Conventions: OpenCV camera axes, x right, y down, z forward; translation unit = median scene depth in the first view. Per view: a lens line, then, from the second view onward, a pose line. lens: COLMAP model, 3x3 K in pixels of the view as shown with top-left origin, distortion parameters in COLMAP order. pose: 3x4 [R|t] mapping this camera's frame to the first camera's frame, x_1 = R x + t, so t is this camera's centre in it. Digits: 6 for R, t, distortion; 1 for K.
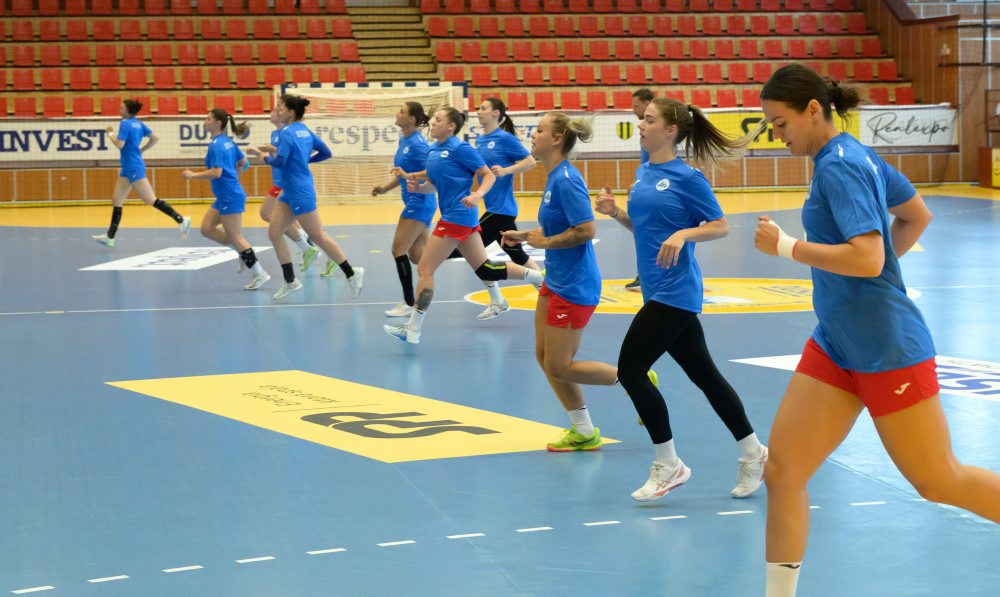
lens RADIAL K [[1899.4, 0, 496.2], [0, 1899.4, 297.3], [0, 0, 1]] dist [0.062231, 0.000000]
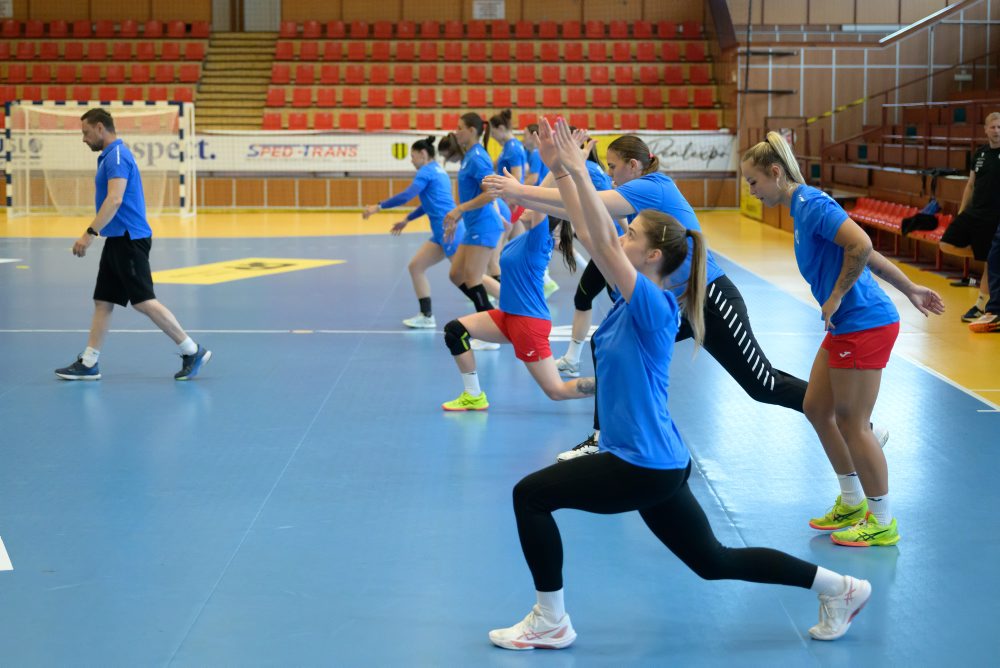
lens RADIAL K [[1763.2, 0, 501.3], [0, 1763.2, 330.8], [0, 0, 1]] dist [0.108919, 0.000000]
pose [[0.977363, 0.037869, -0.208152, 0.320785], [-0.034406, 0.999203, 0.020233, -0.009427], [0.208752, -0.012614, 0.977887, 0.050070]]
